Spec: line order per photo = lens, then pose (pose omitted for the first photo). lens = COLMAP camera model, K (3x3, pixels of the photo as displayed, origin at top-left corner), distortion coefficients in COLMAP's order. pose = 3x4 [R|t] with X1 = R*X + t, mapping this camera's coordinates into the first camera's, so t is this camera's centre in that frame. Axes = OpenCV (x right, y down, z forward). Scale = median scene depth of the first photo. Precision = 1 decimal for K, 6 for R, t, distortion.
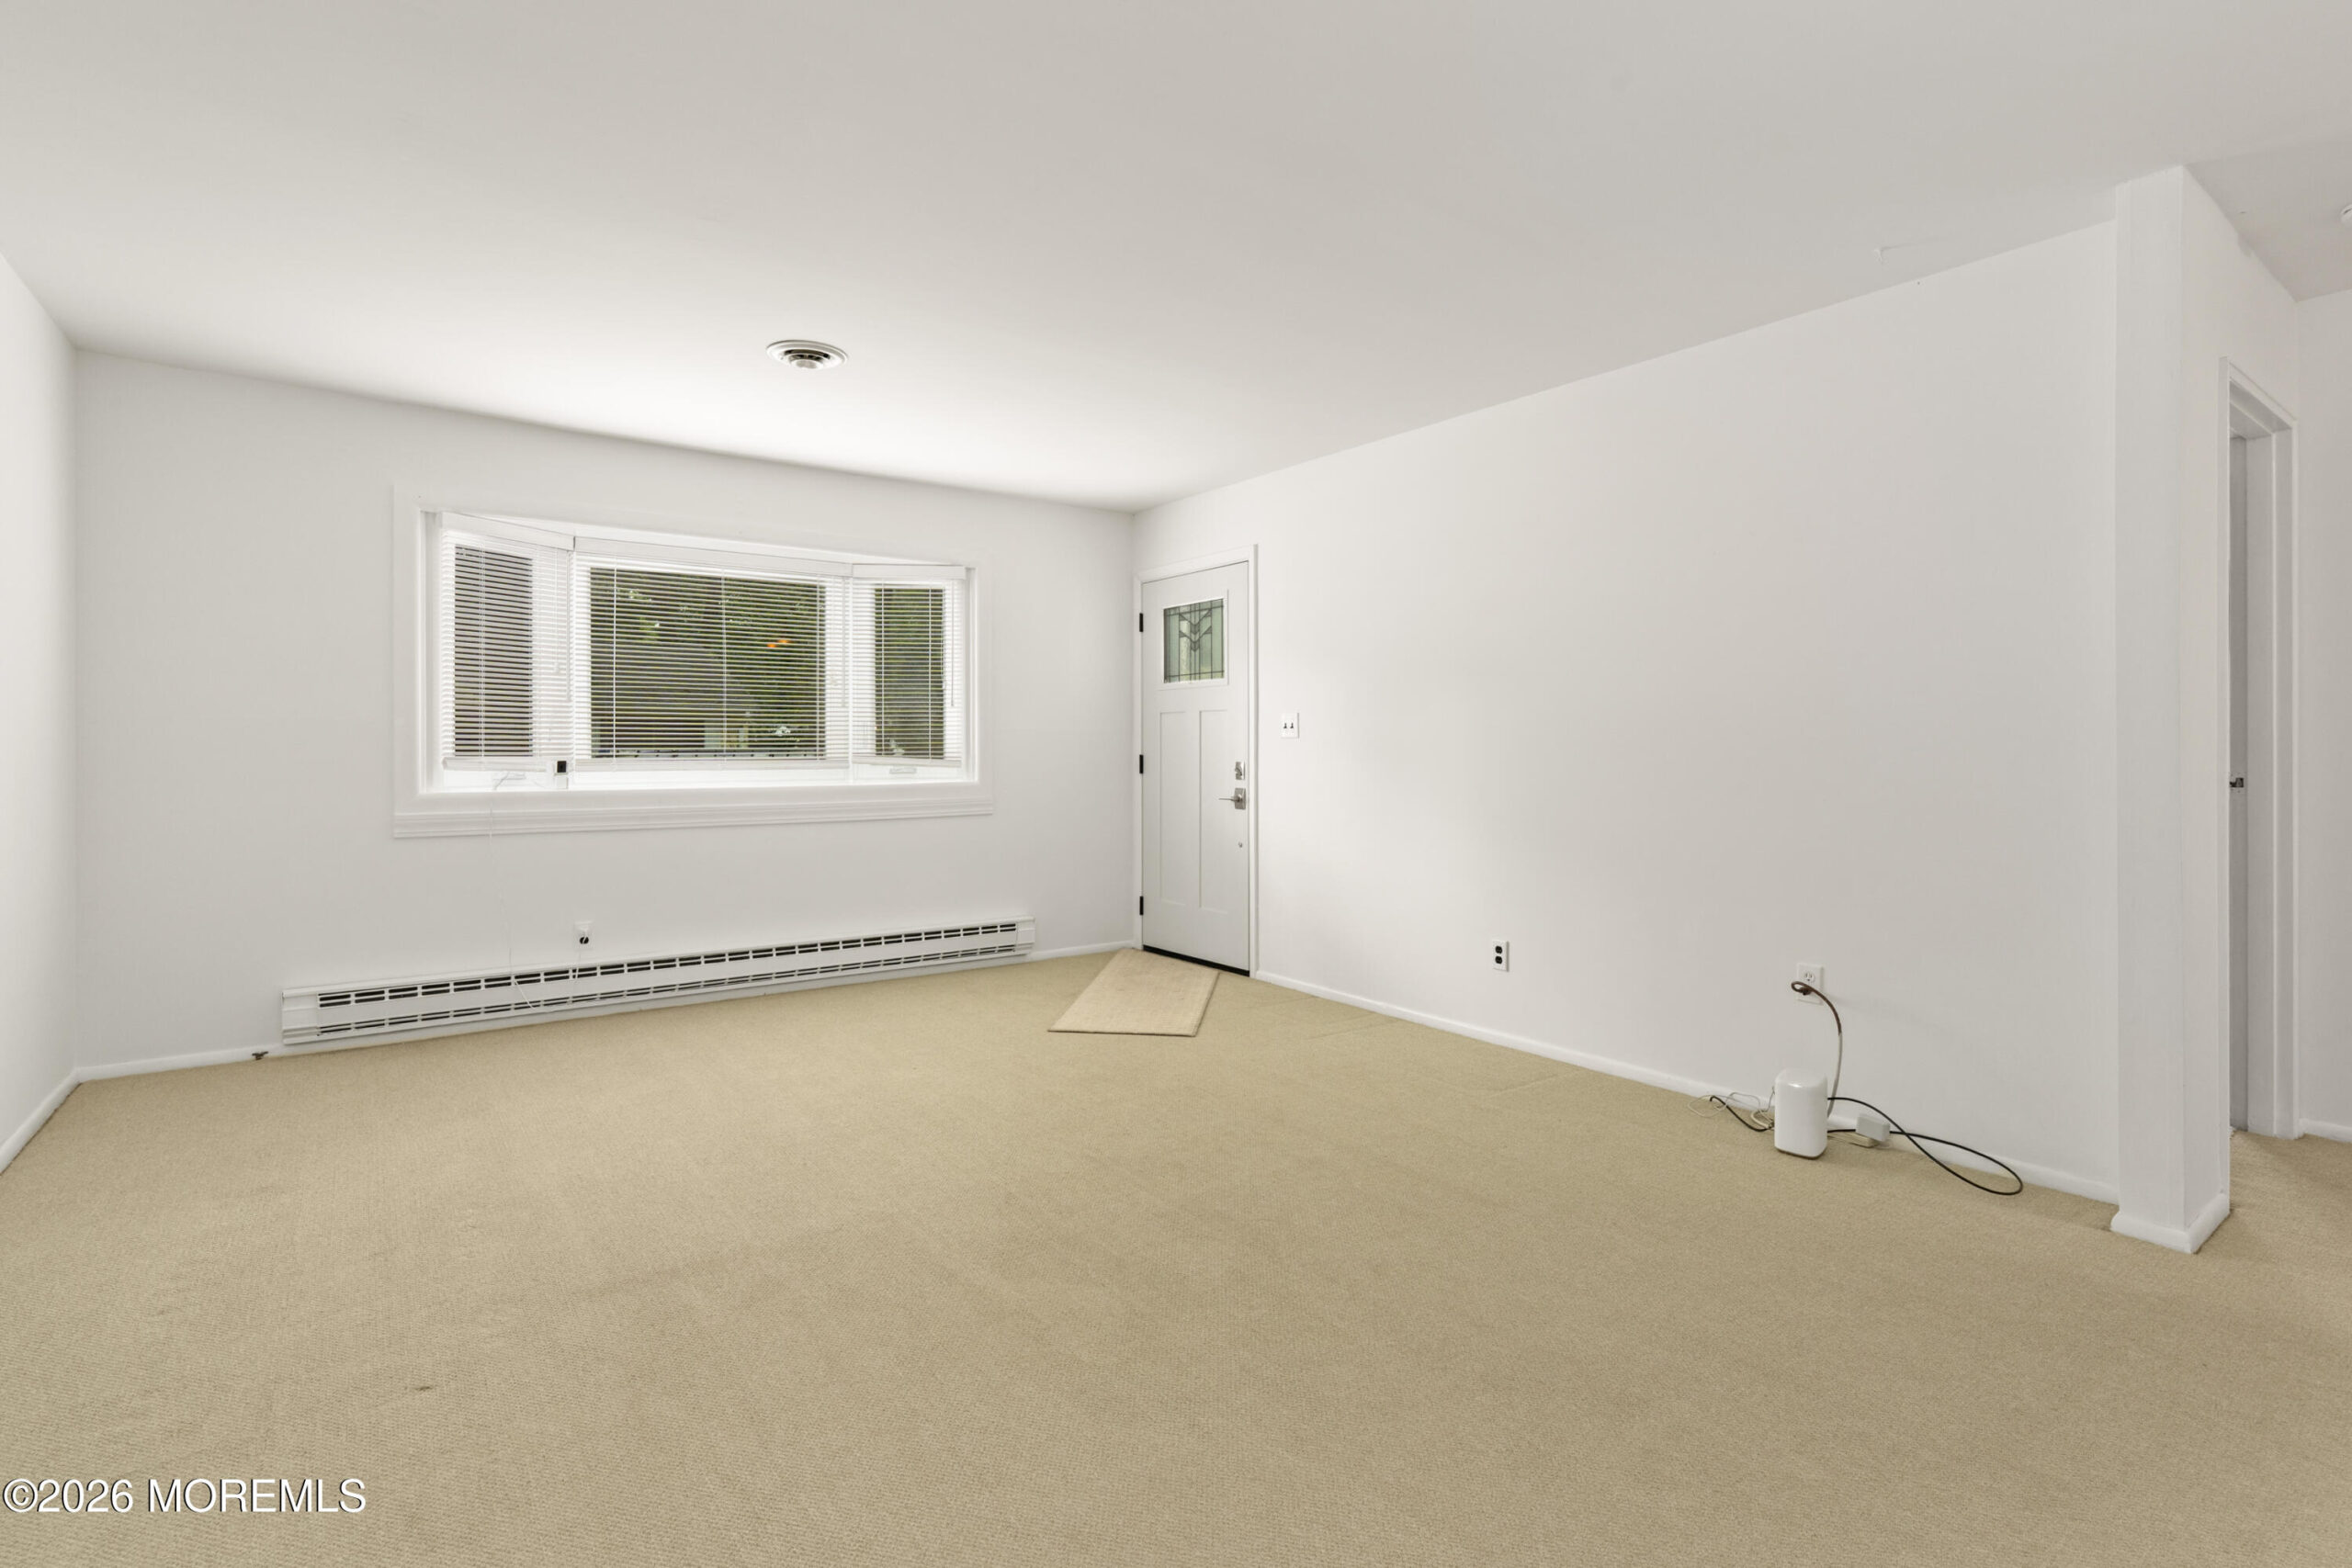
lens RADIAL K [[1069.0, 0, 1168.6], [0, 1069.0, 758.2], [0, 0, 1]] dist [-0.005790, 0.001698]
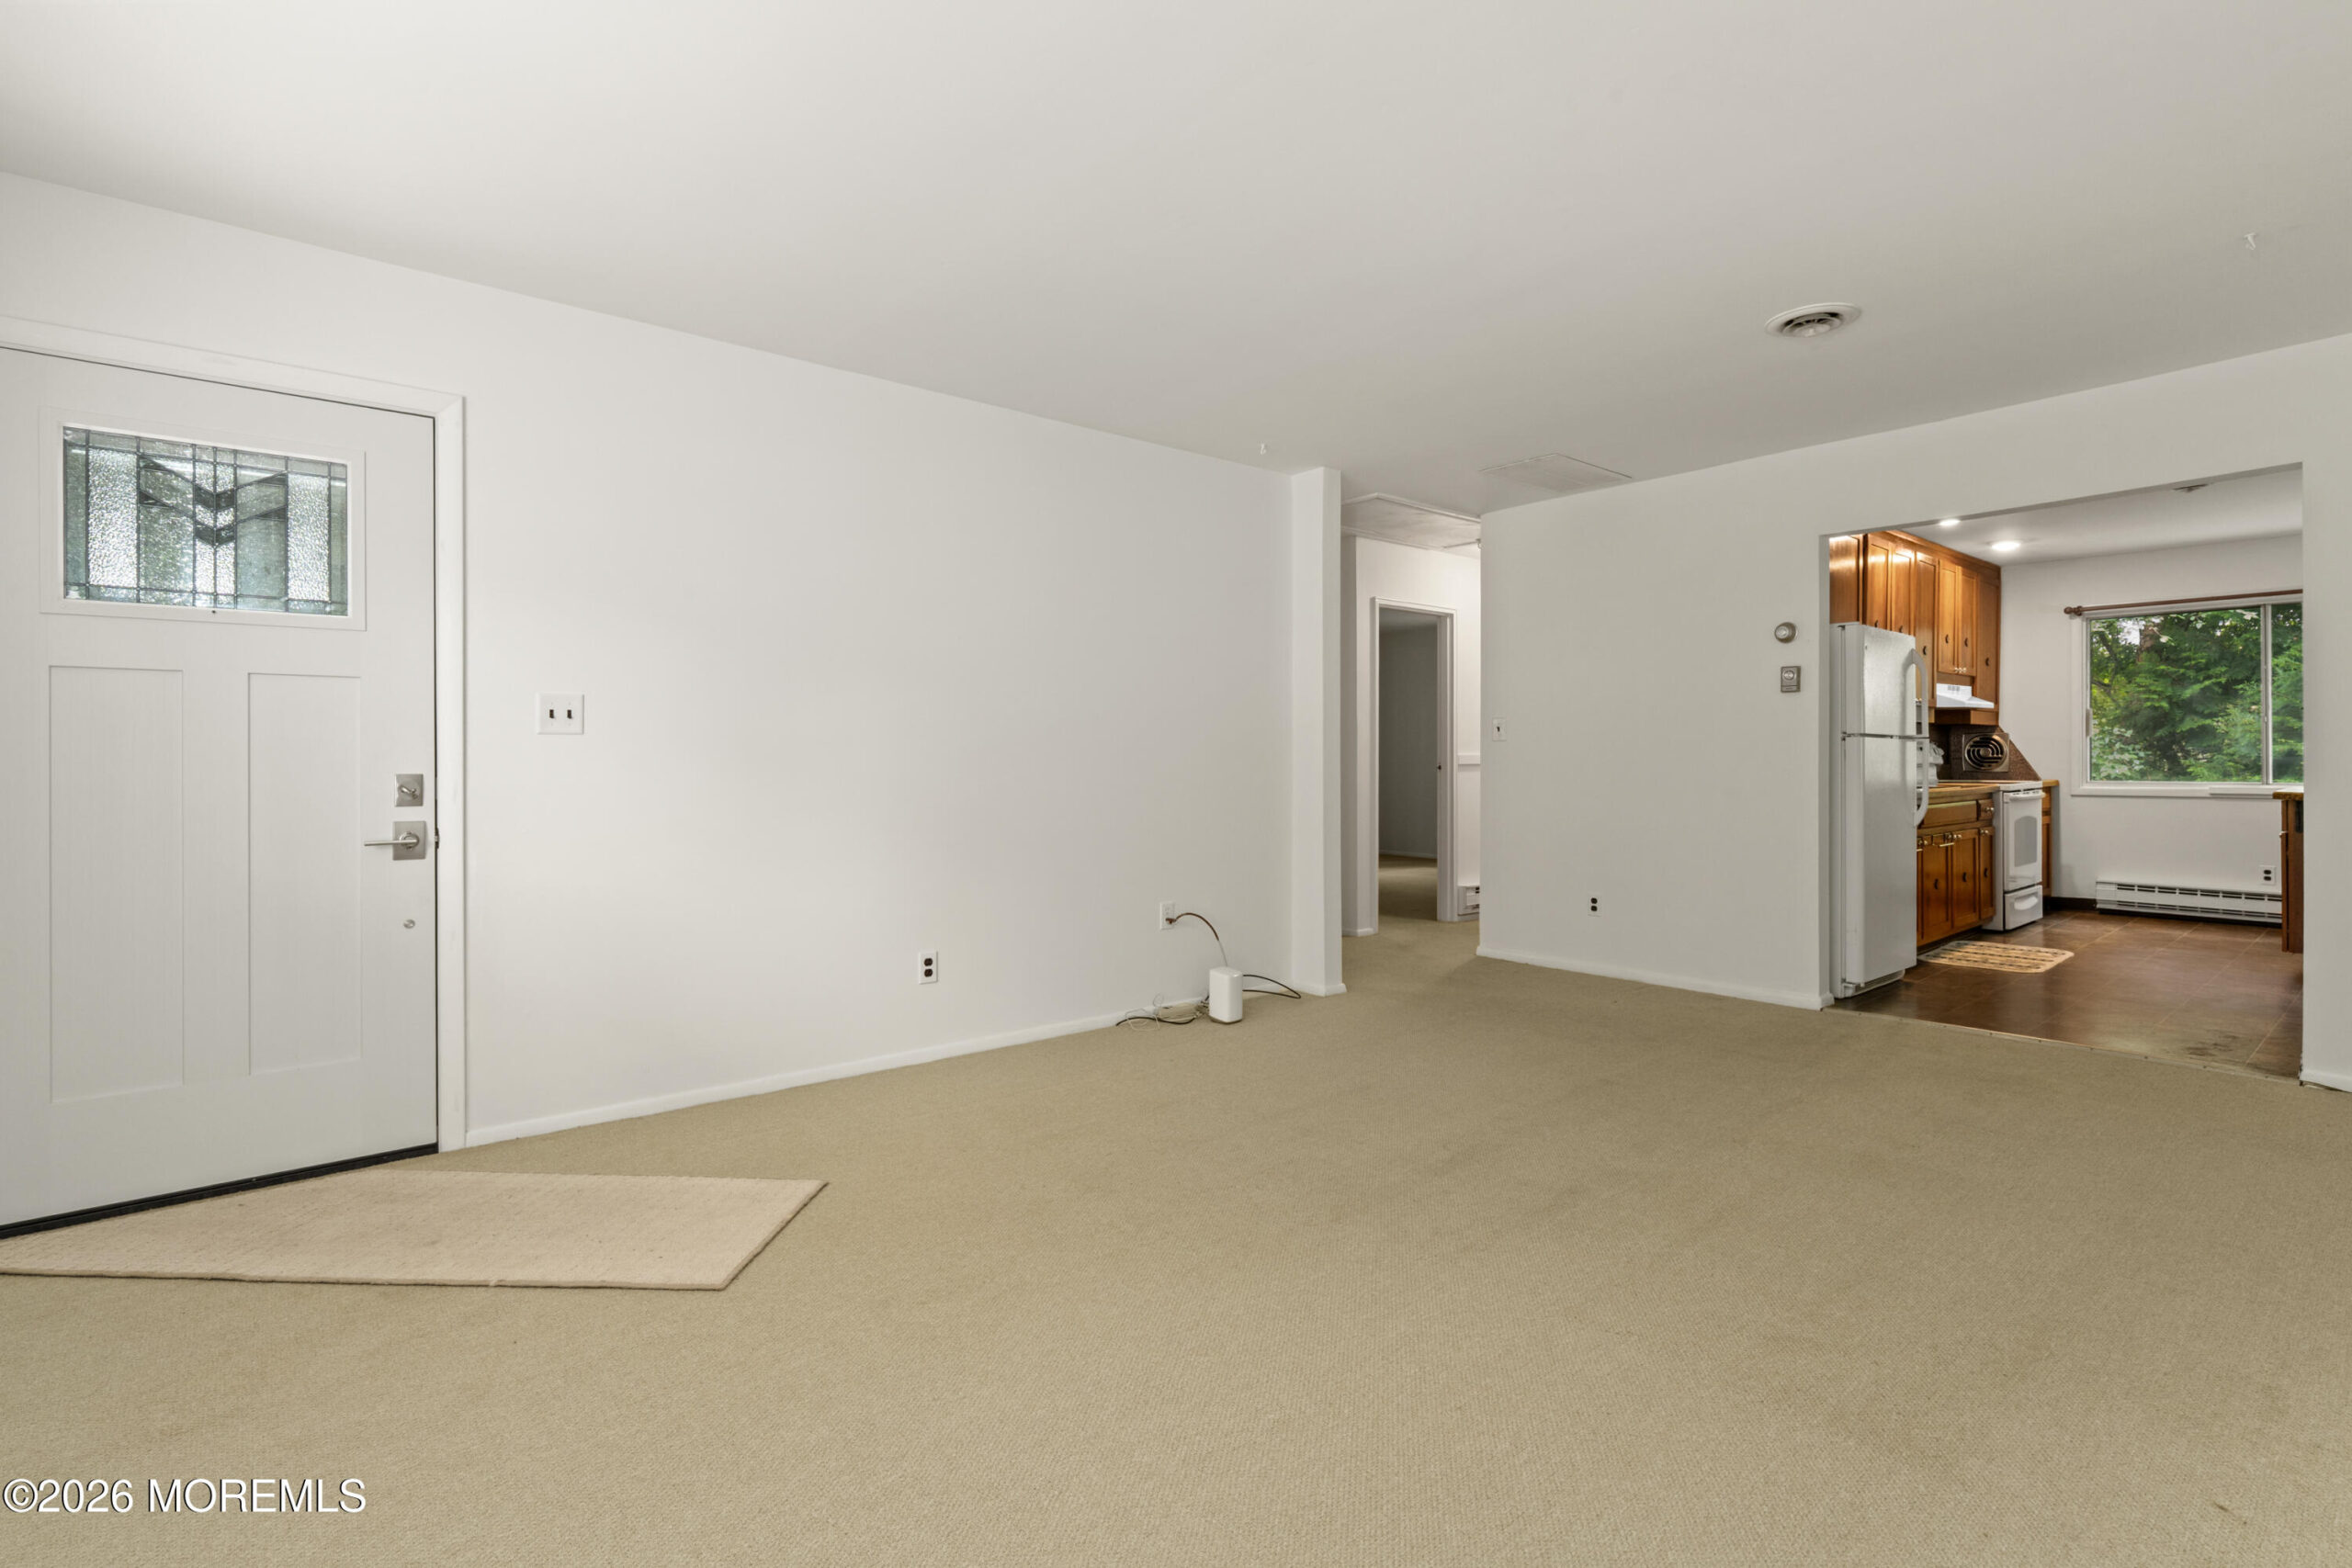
lens RADIAL K [[1069.0, 0, 1153.7], [0, 1069.0, 774.3], [0, 0, 1]] dist [-0.005790, 0.001698]
pose [[-0.056646, -0.014196, 0.998293, -0.588249], [0.004993, 0.999882, 0.014502, -0.004180], [-0.998382, 0.005806, -0.056569, 0.746518]]
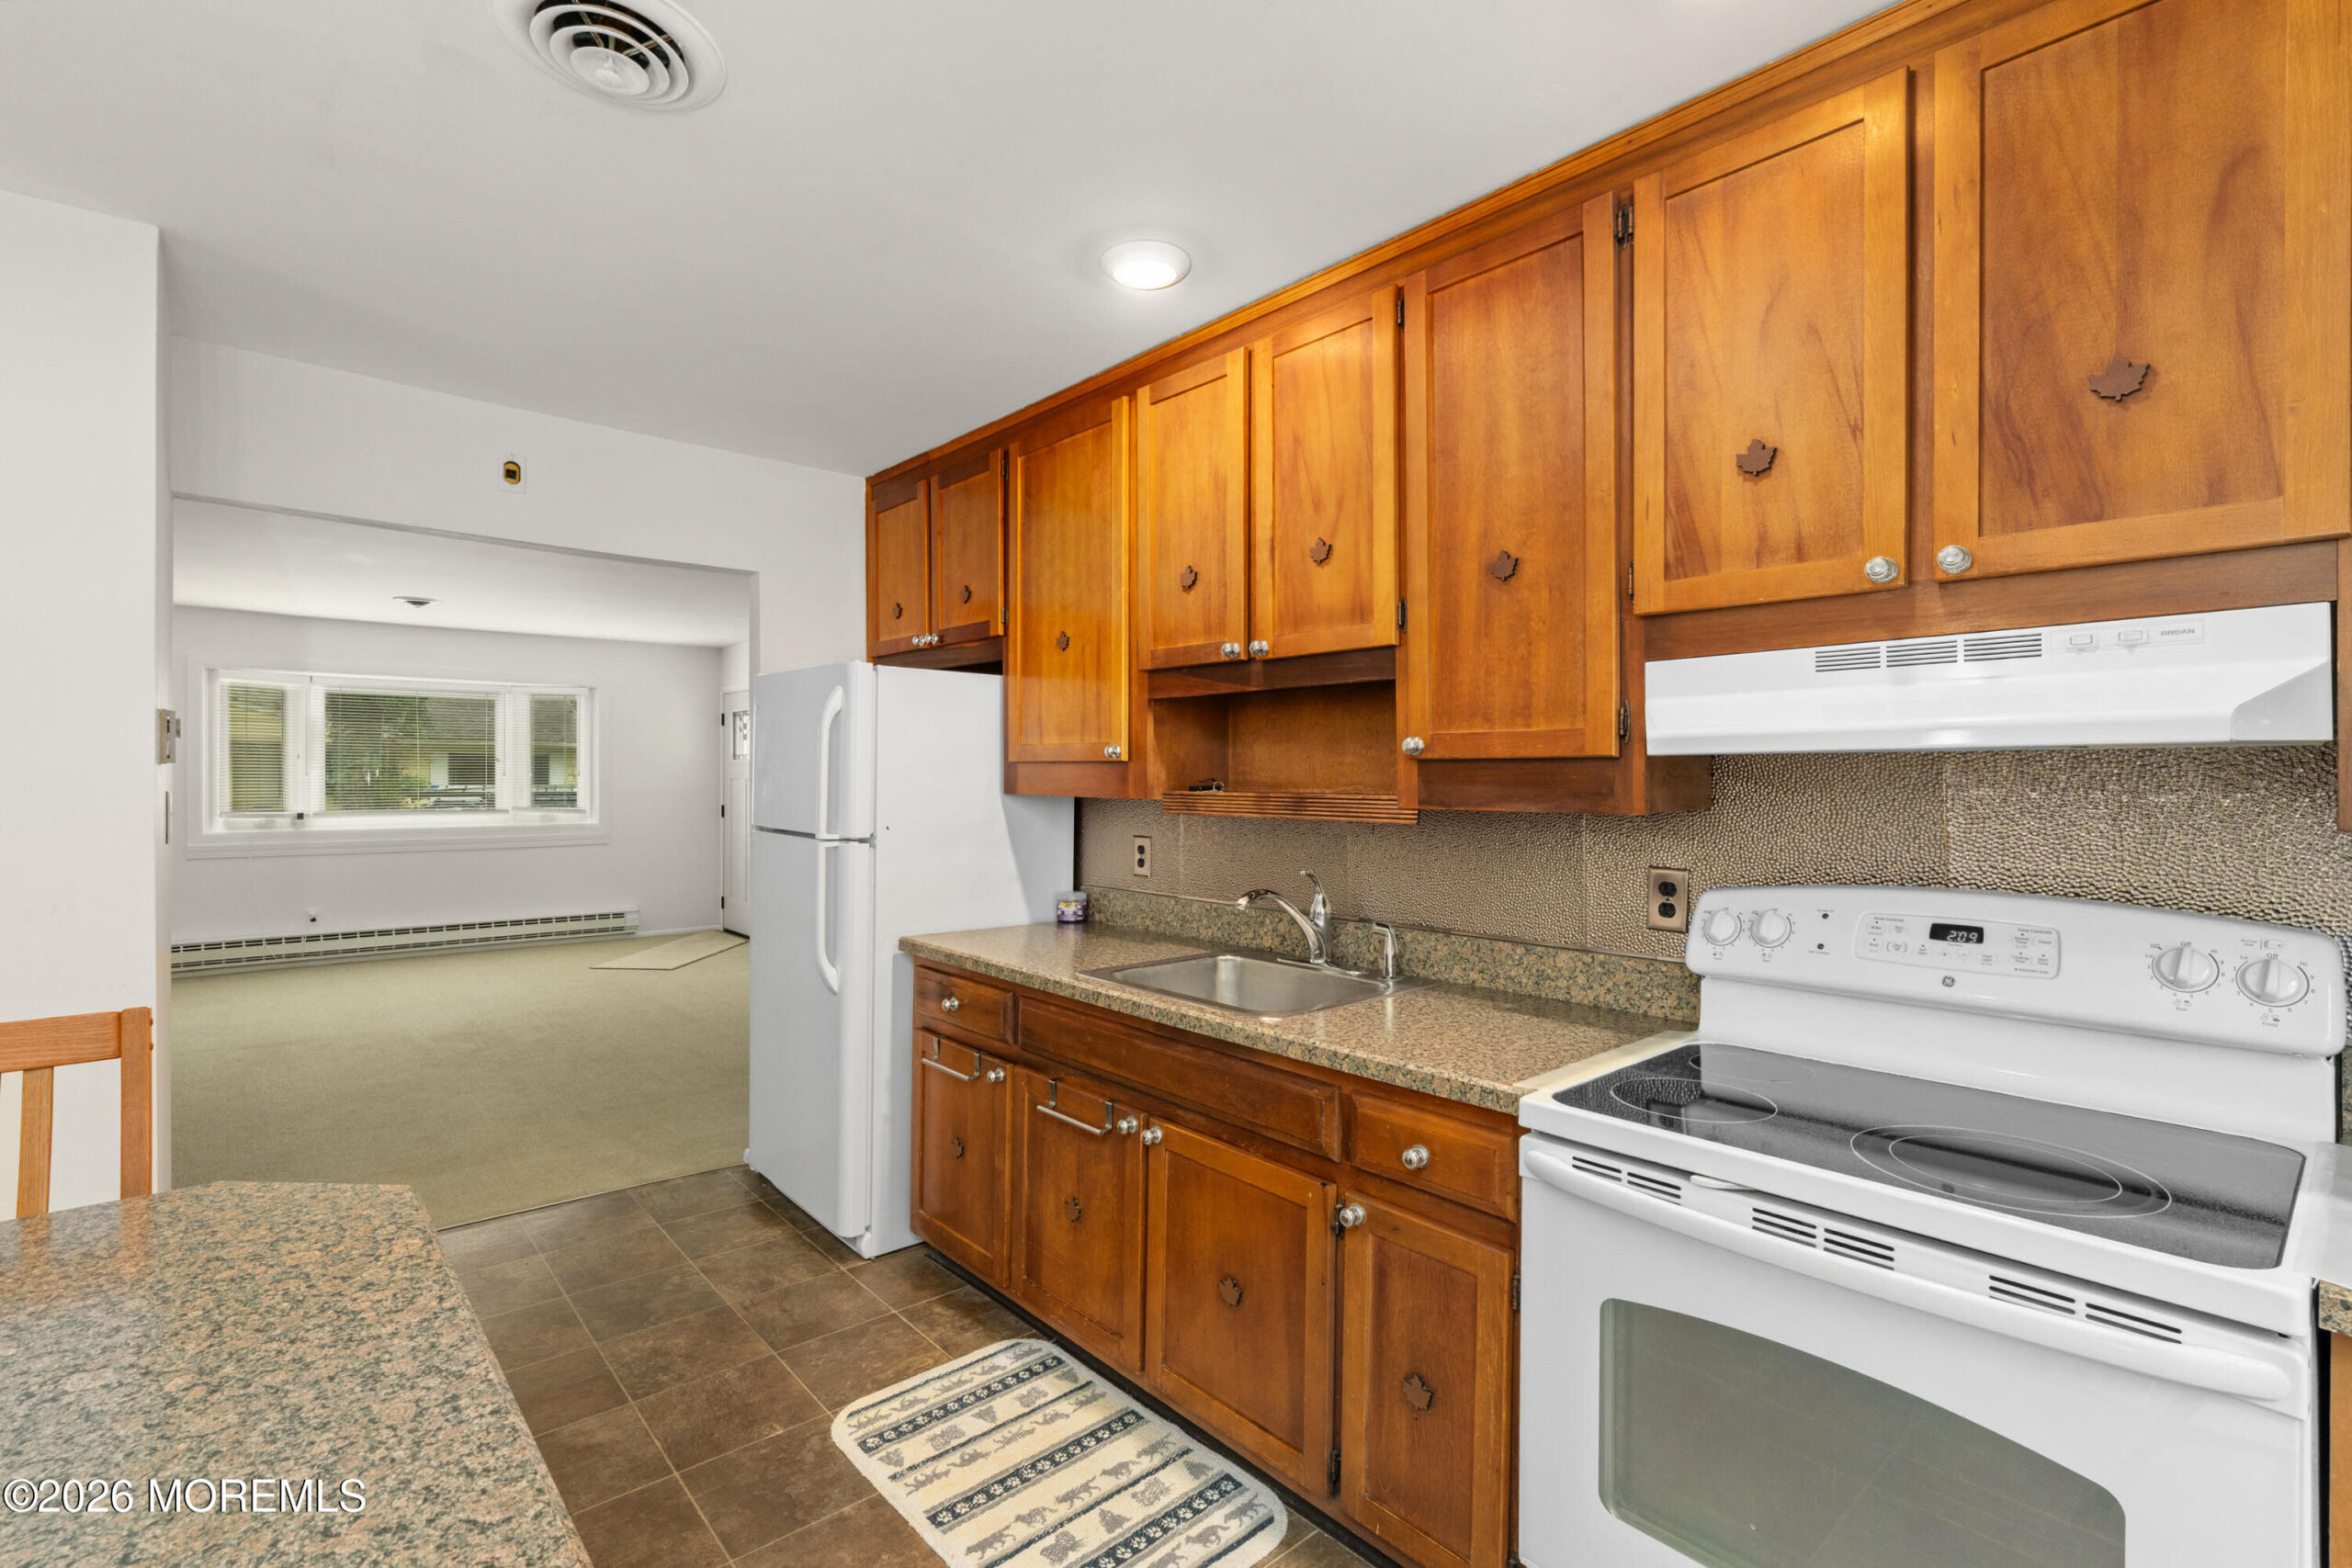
lens RADIAL K [[1069.0, 0, 1185.7], [0, 1069.0, 786.4], [0, 0, 1]] dist [-0.005790, 0.001698]
pose [[0.994730, 0.007119, 0.102284, 0.628945], [-0.007865, 0.999945, 0.006894, -0.059921], [-0.102230, -0.007662, 0.994731, -0.785974]]
